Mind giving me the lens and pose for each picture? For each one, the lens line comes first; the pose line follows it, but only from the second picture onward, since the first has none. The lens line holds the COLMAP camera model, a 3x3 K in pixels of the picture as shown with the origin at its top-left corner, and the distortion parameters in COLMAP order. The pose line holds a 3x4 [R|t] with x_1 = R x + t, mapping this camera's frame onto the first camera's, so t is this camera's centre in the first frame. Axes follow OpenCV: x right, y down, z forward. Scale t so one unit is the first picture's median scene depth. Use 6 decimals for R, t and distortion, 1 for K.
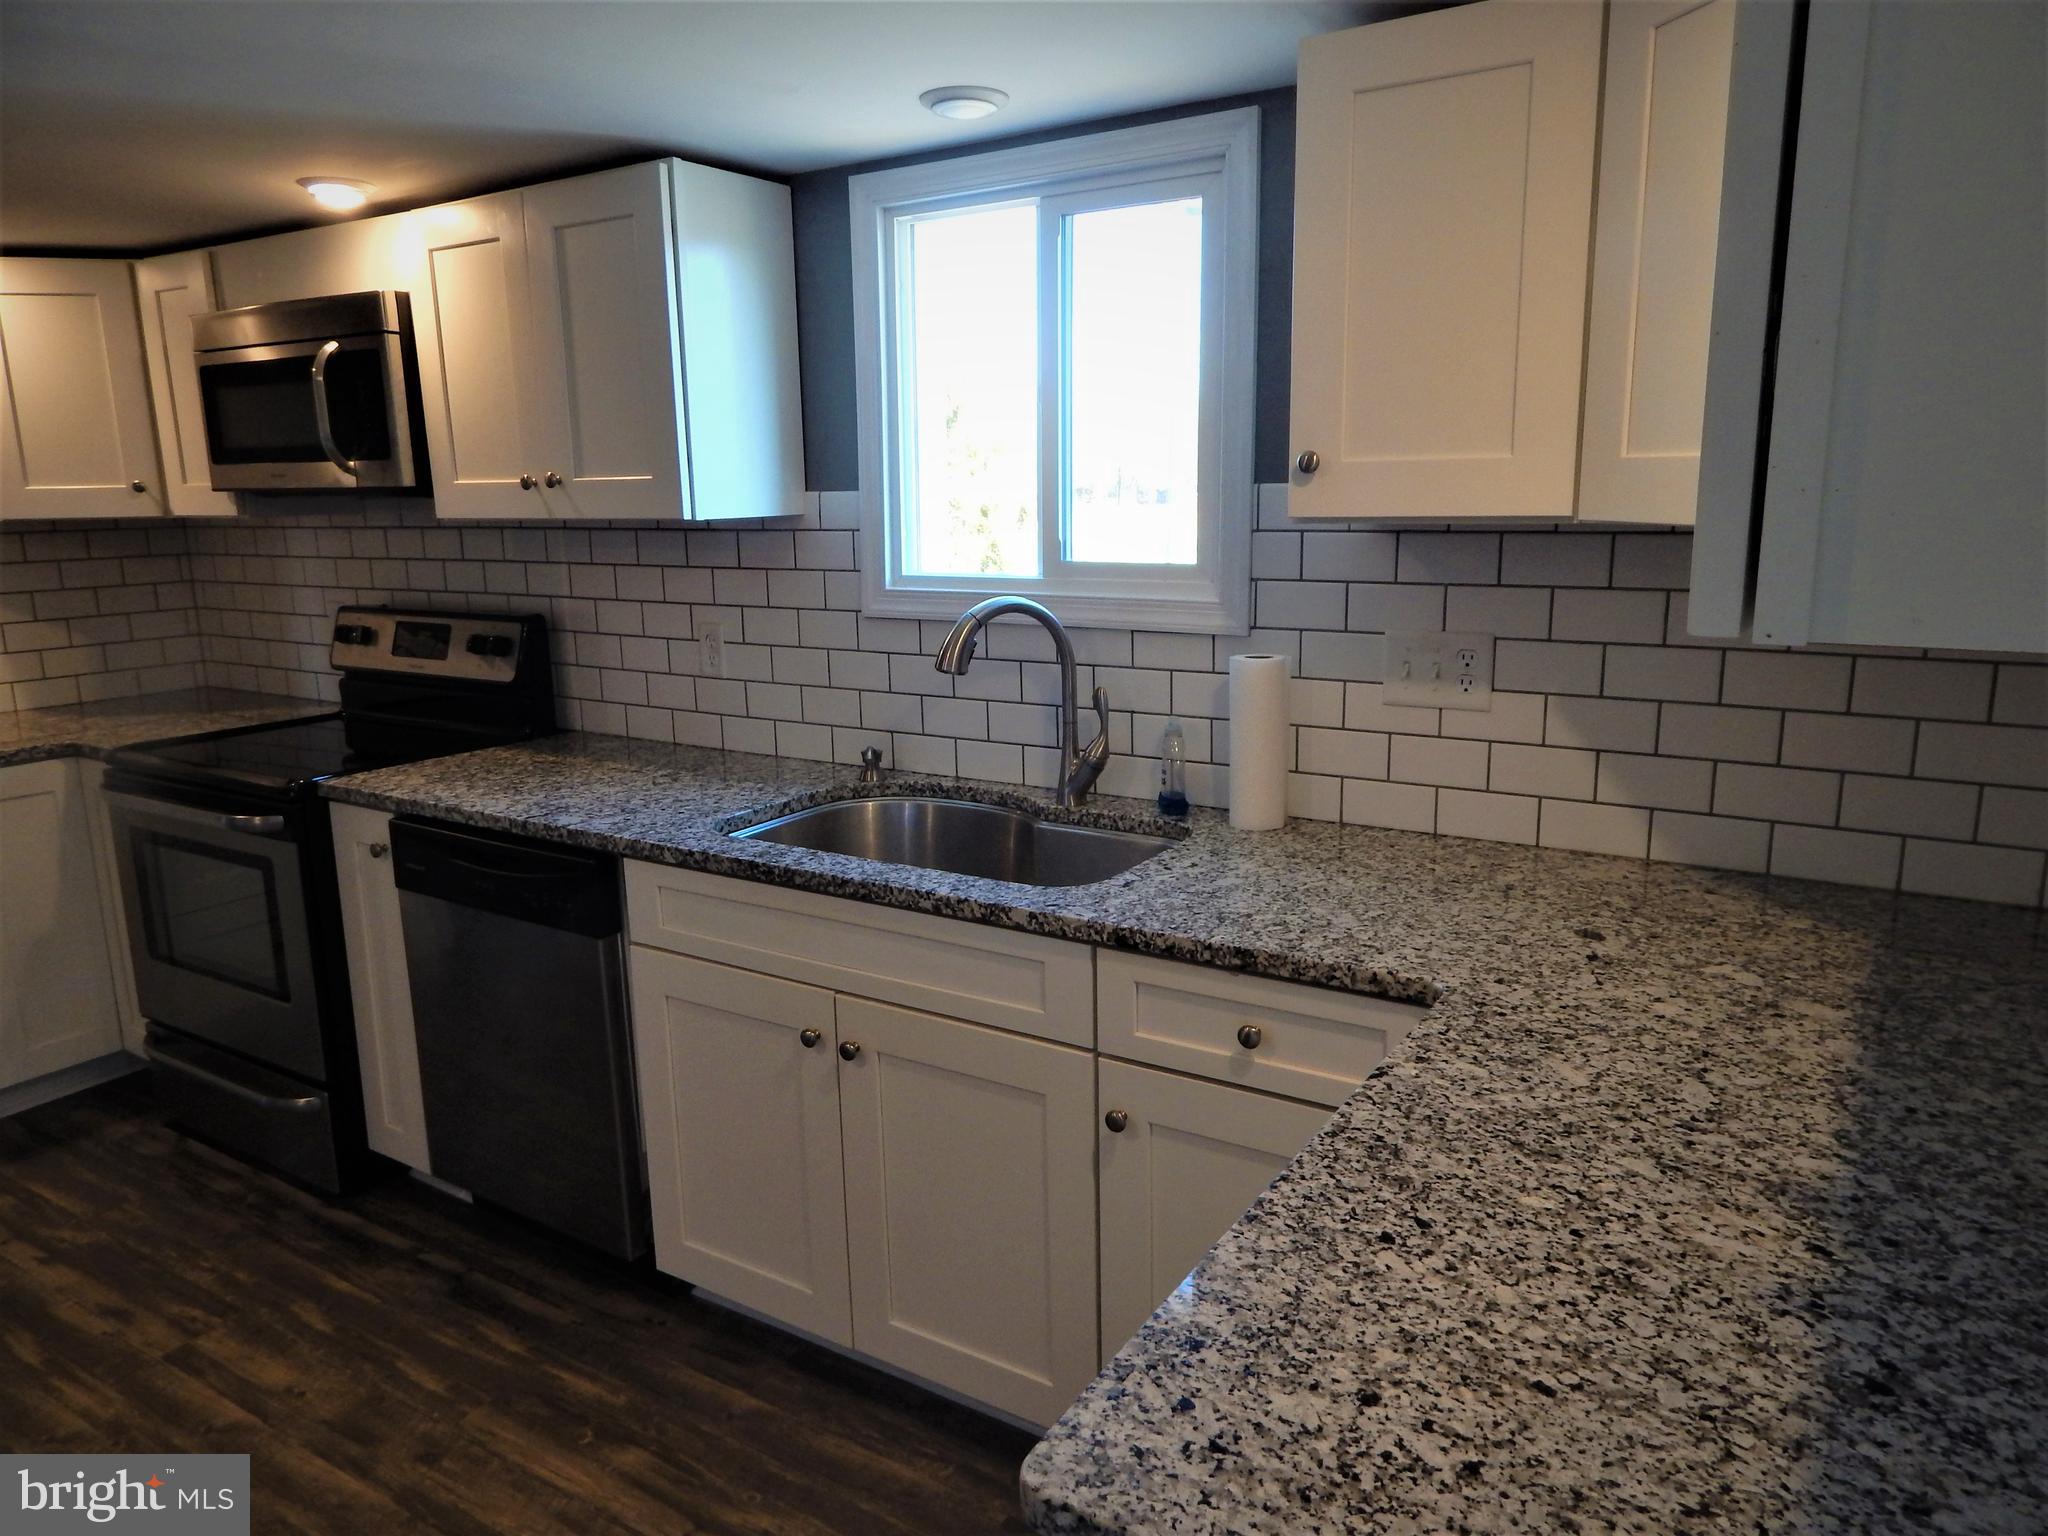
lens RADIAL K [[1327.1, 0, 1027.2], [0, 1327.1, 764.8], [0, 0, 1]] dist [0.007970, -0.002095]
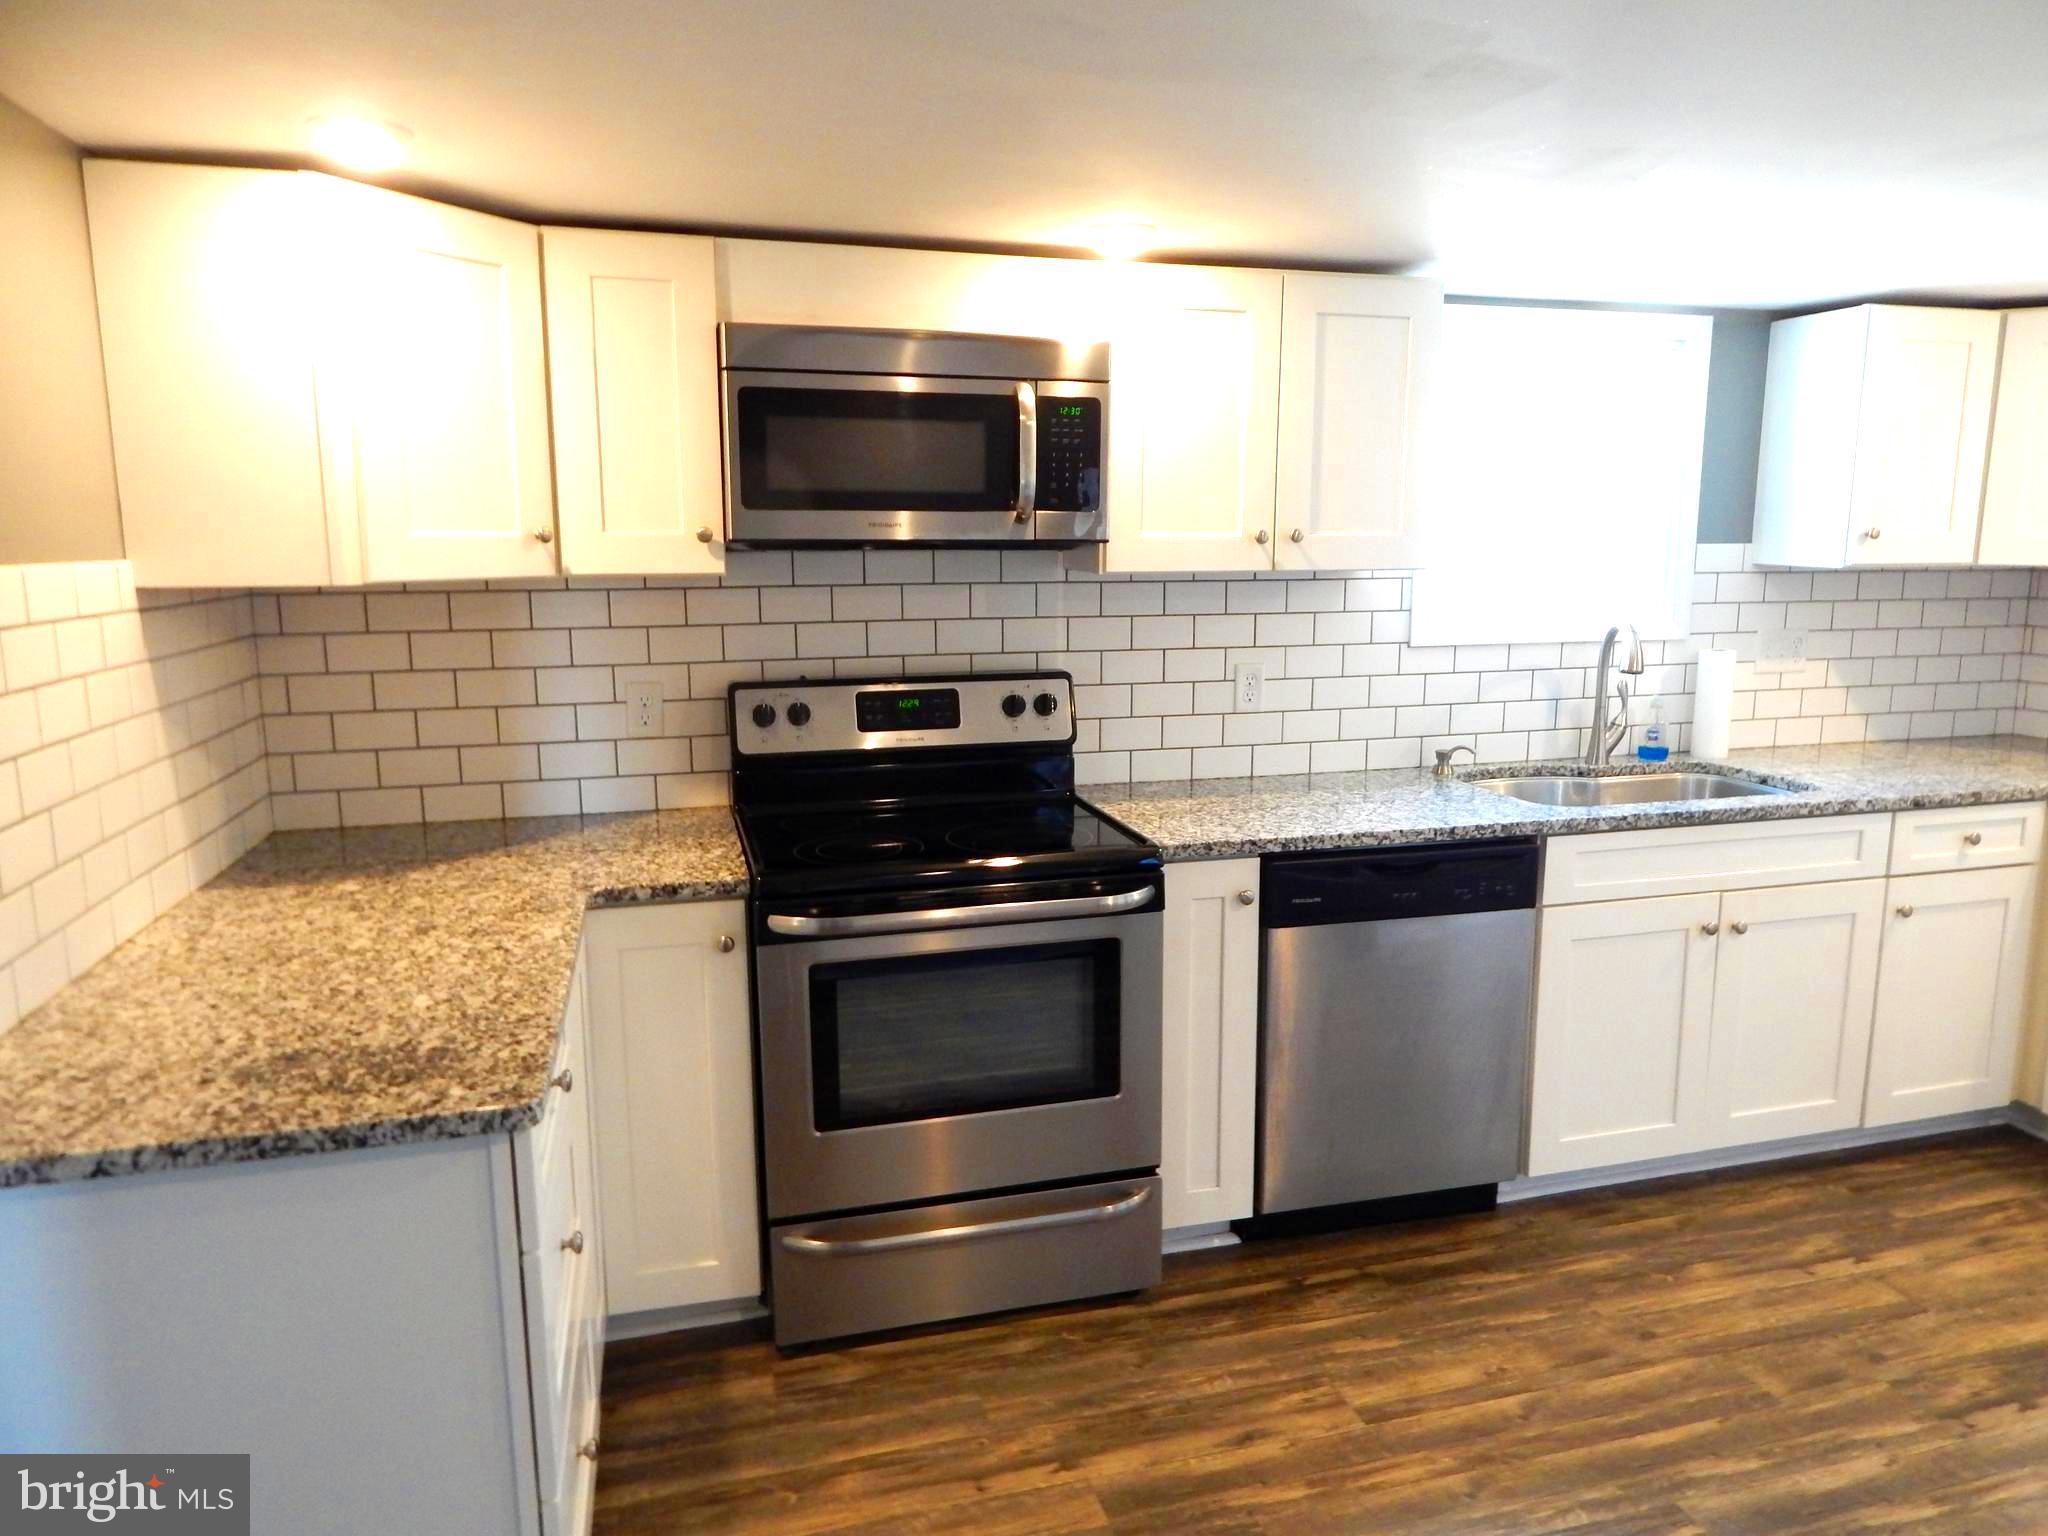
lens RADIAL K [[1327.1, 0, 1028.5], [0, 1327.1, 763.6], [0, 0, 1]] dist [0.007970, -0.002095]
pose [[0.679863, -0.111151, 0.724867, -1.450978], [0.142038, 0.989688, 0.018540, -0.086753], [-0.719453, 0.090354, 0.688639, 0.457401]]
